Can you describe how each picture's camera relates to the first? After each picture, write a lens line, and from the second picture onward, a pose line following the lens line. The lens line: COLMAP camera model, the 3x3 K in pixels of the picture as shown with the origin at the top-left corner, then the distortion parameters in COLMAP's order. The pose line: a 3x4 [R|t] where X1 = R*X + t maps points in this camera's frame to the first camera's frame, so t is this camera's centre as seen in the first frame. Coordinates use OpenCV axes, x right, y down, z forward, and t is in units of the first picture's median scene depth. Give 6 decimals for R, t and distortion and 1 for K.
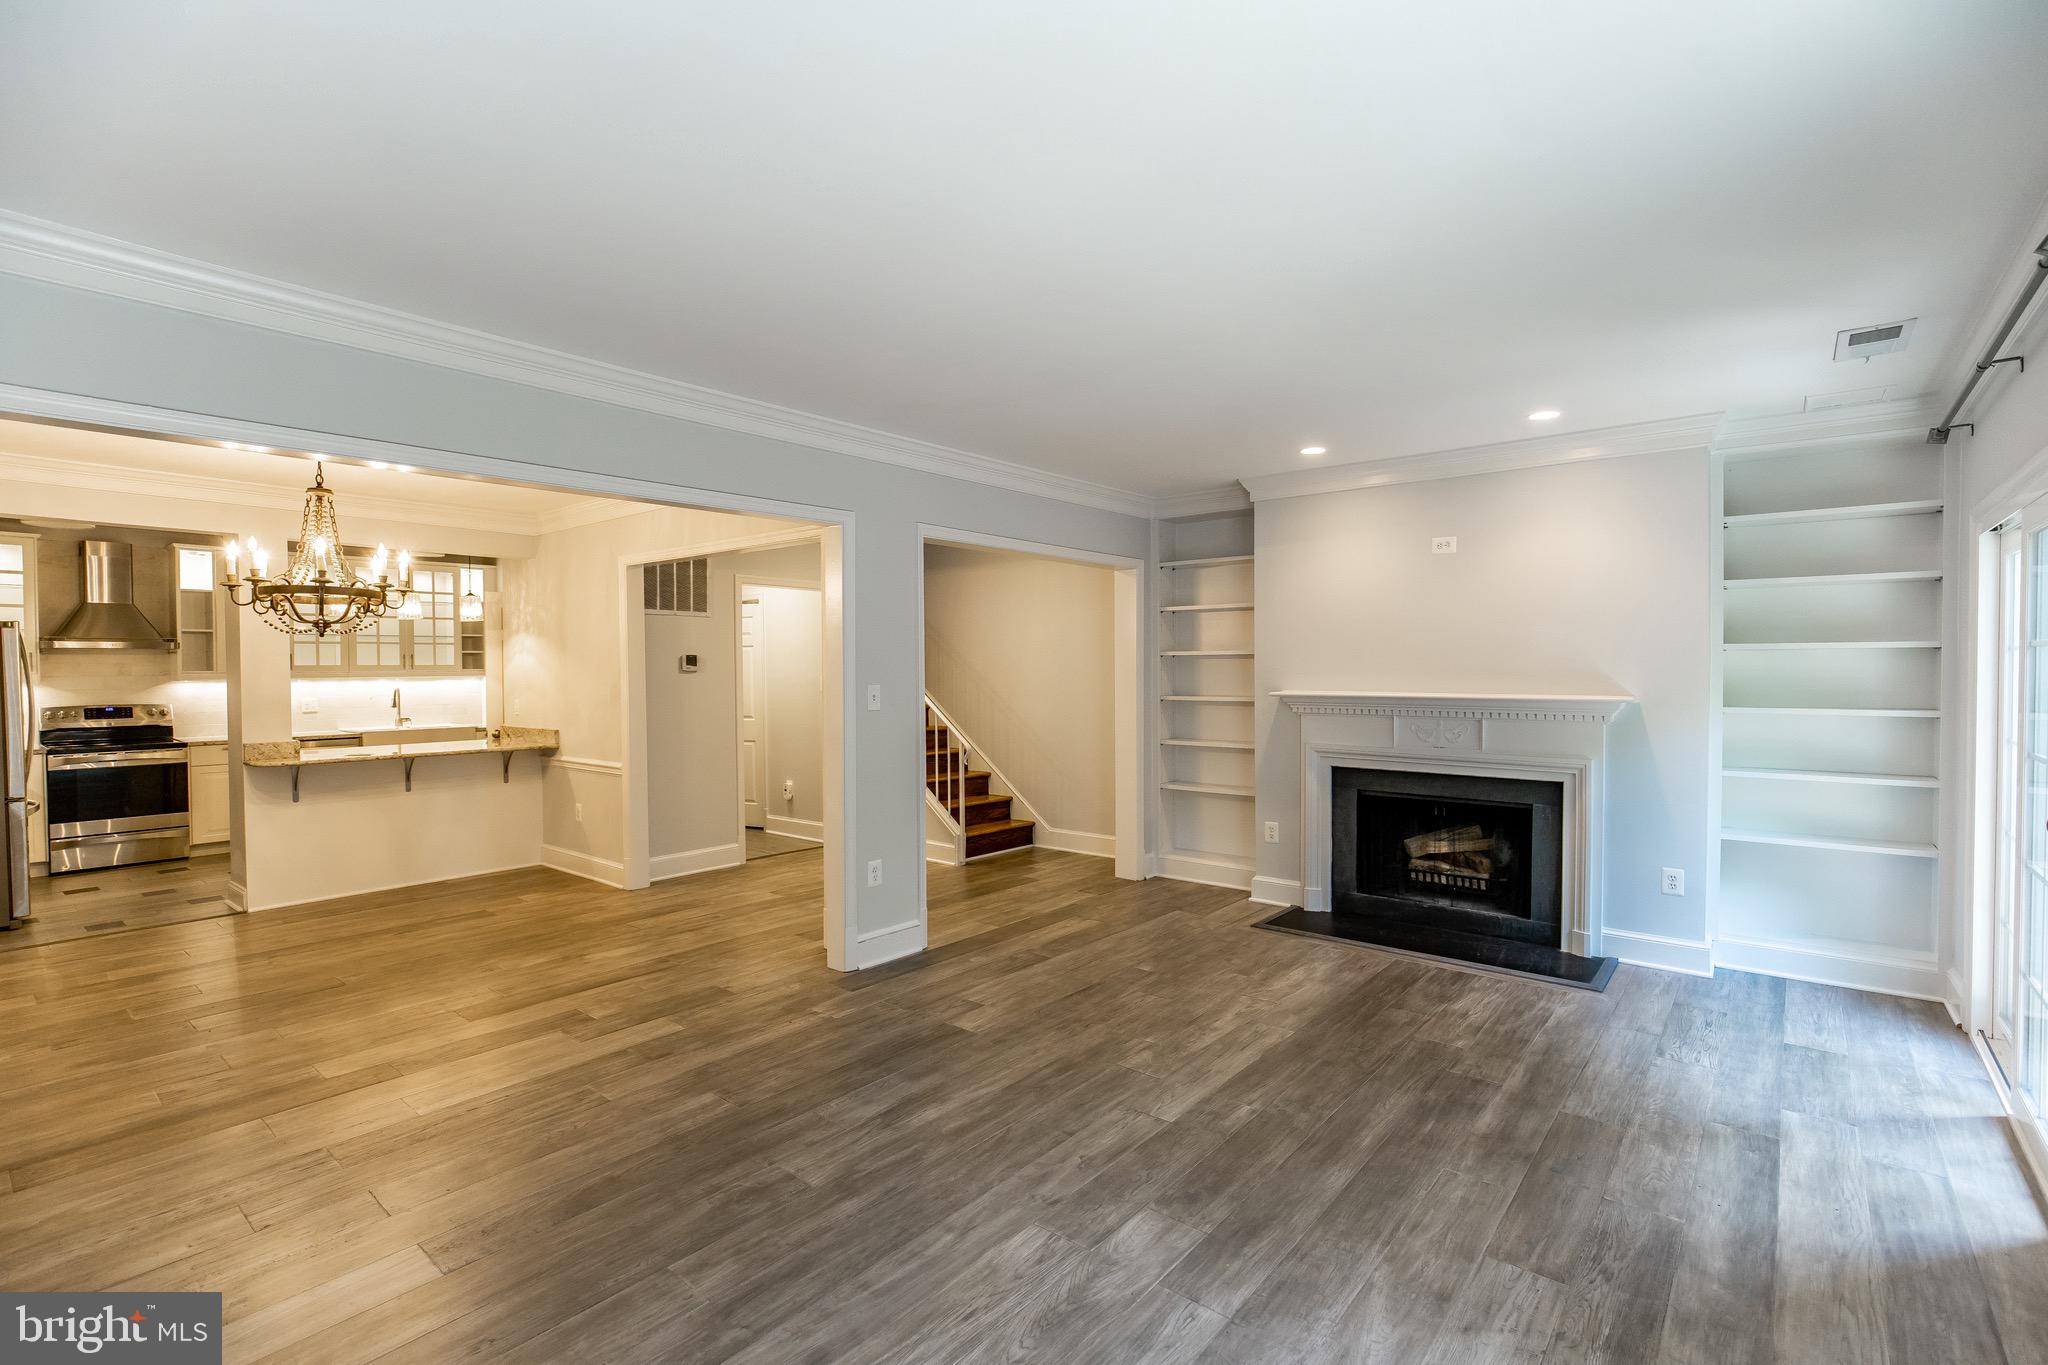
lens RADIAL K [[962.0, 0, 1024.0], [0, 962.0, 682.5], [0, 0, 1]] dist [0.000878, 0.001058]
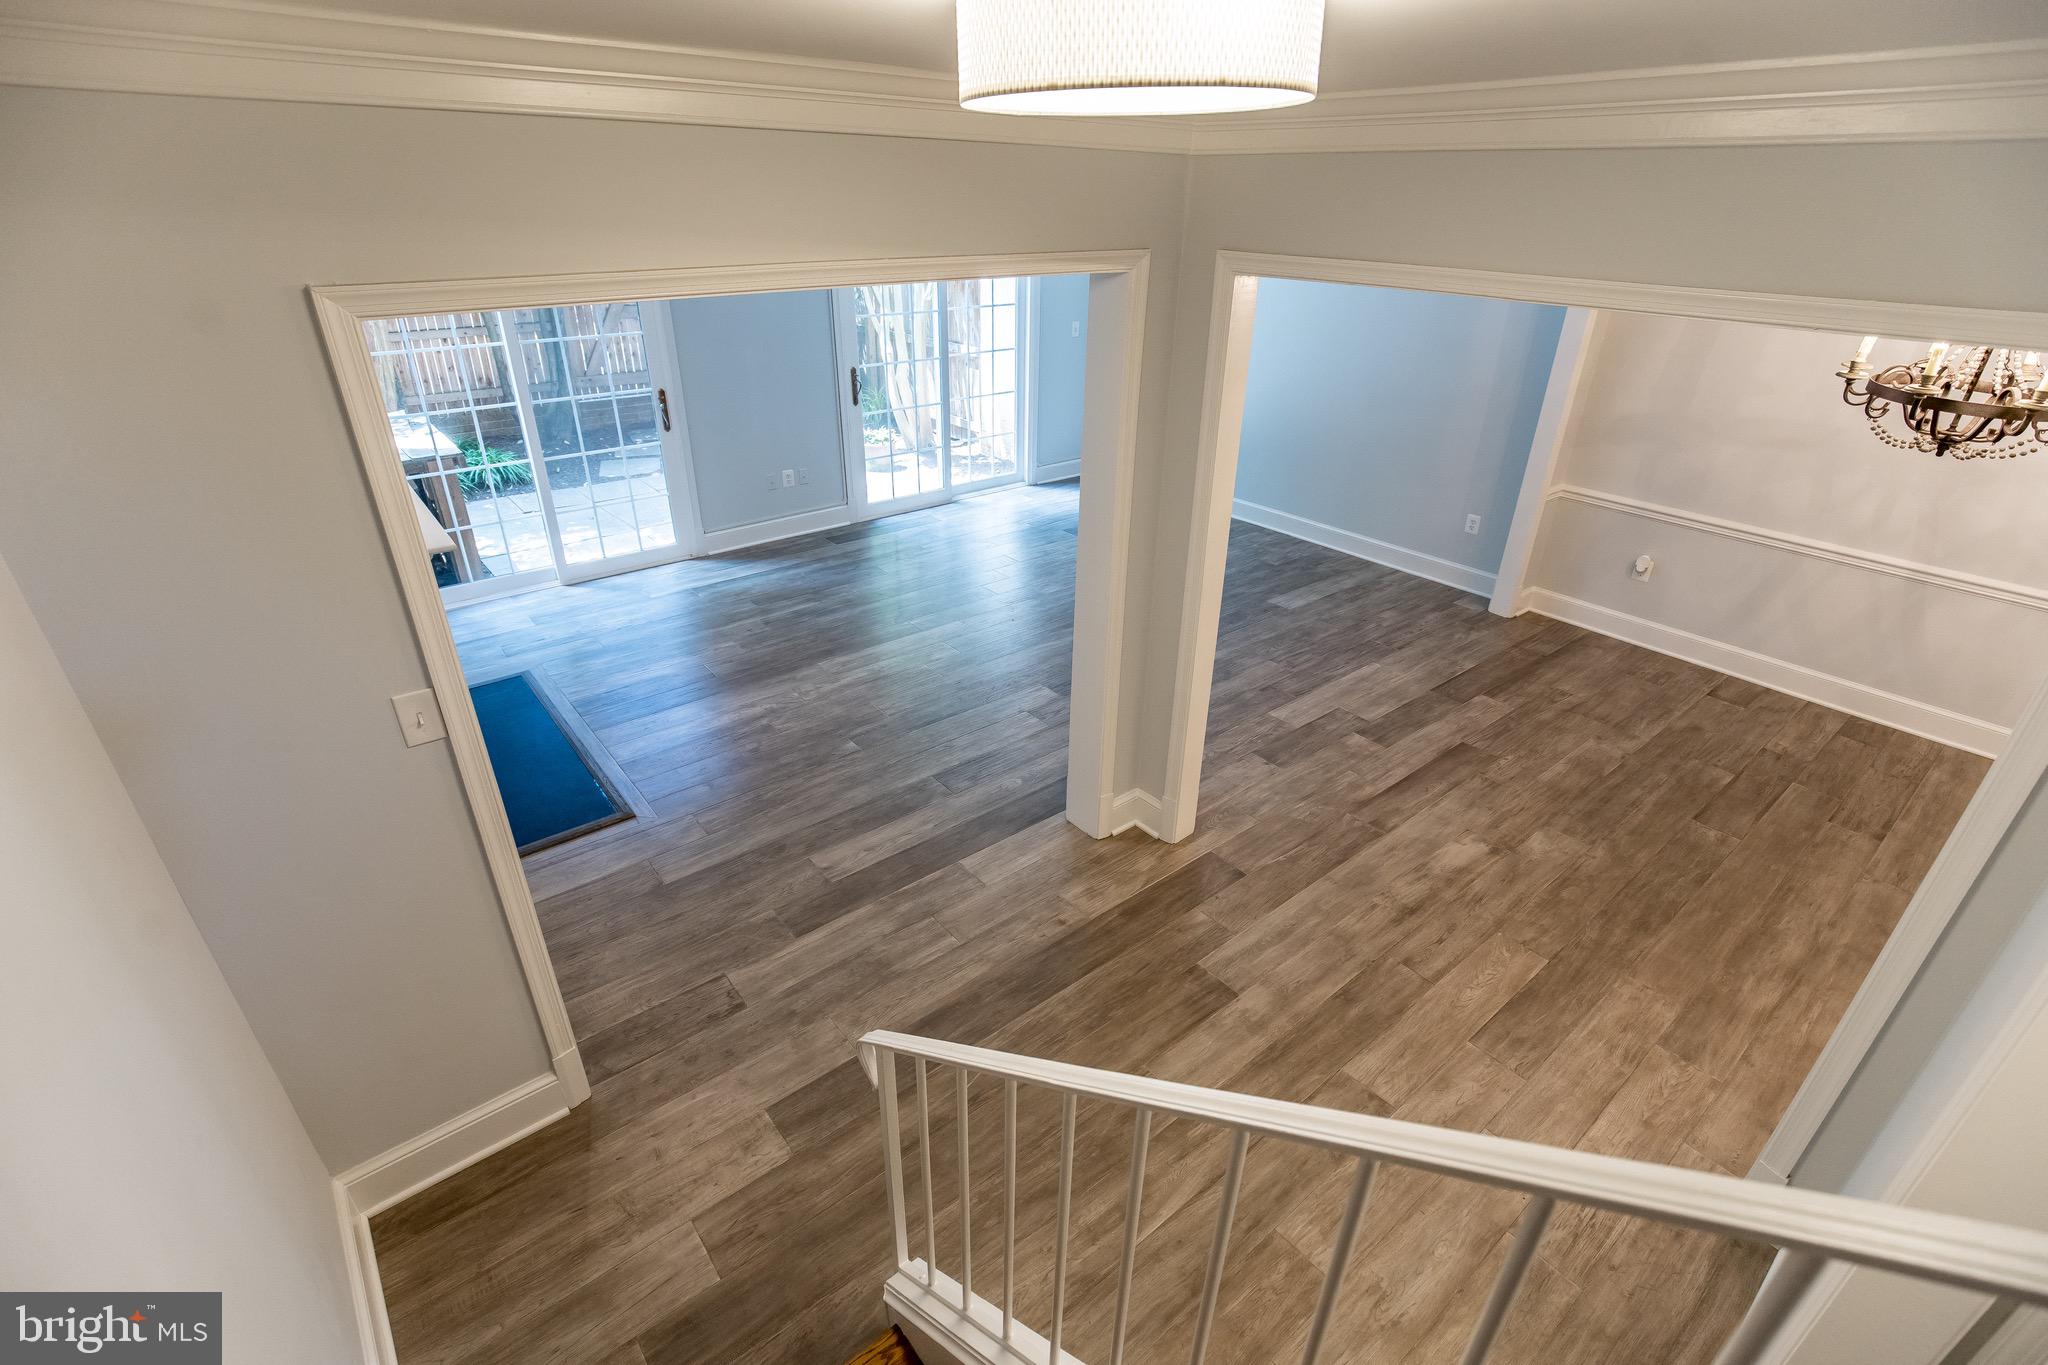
lens RADIAL K [[930.9, 0, 1024.0], [0, 930.9, 682.5], [0, 0, 1]] dist [-0.021828, -0.000179]
pose [[-0.981175, -0.094927, 0.168179, -0.211820], [-0.002814, 0.877786, 0.479045, -0.227628], [-0.193099, 0.469554, -0.861529, 1.850448]]
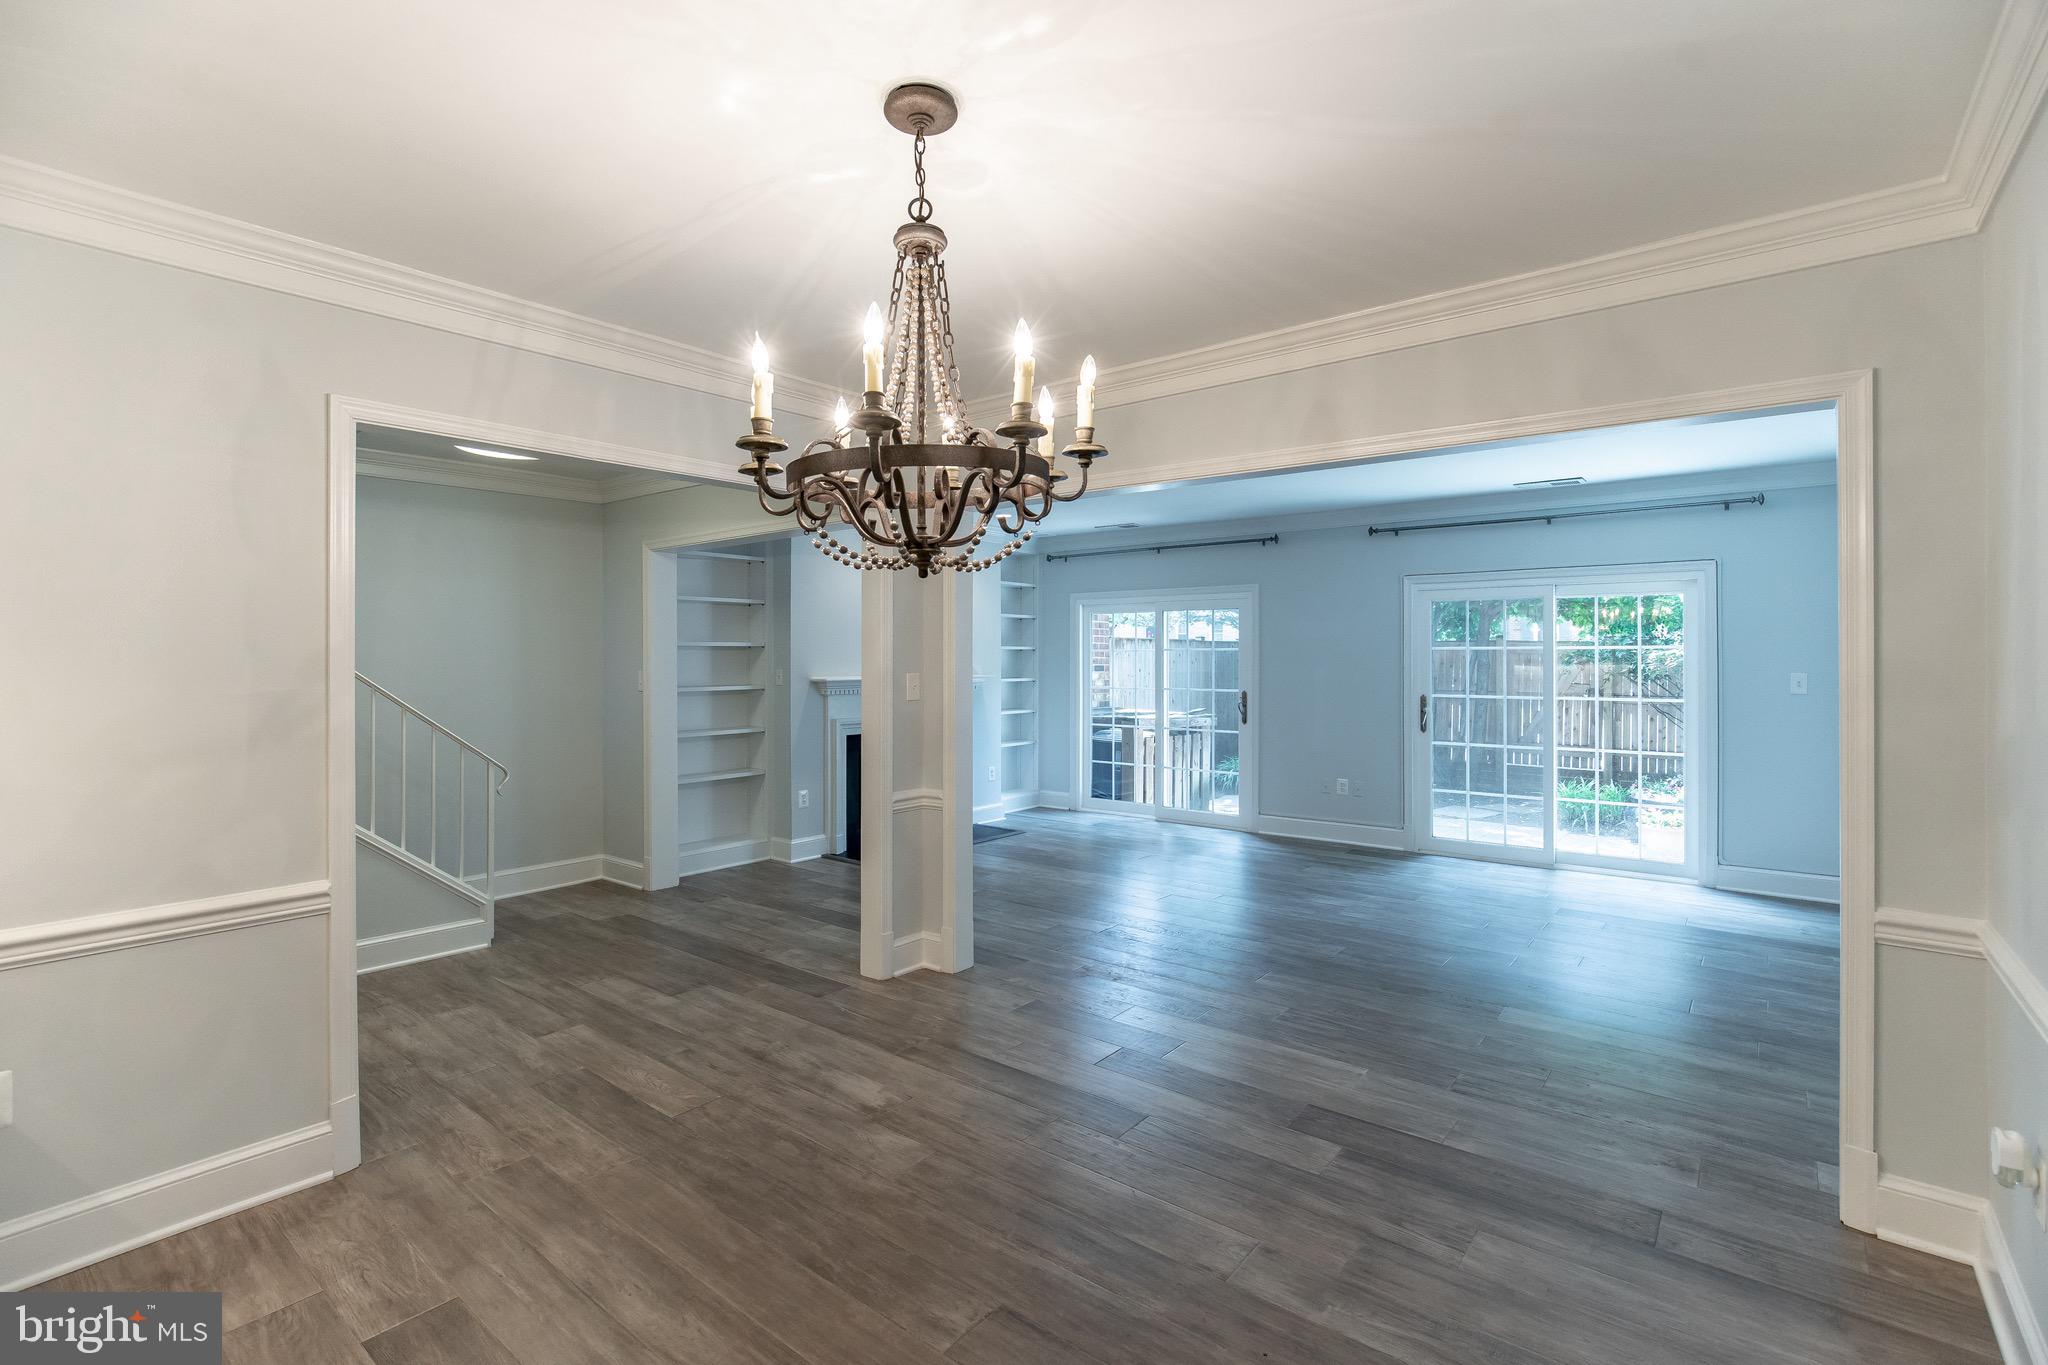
lens RADIAL K [[930.9, 0, 1024.0], [0, 930.9, 682.5], [0, 0, 1]] dist [-0.021828, -0.000179]
pose [[-0.028225, -0.022337, 0.999352, -1.174942], [0.019470, 0.999548, 0.022891, -0.008528], [-0.999412, 0.020104, -0.027777, 1.008032]]
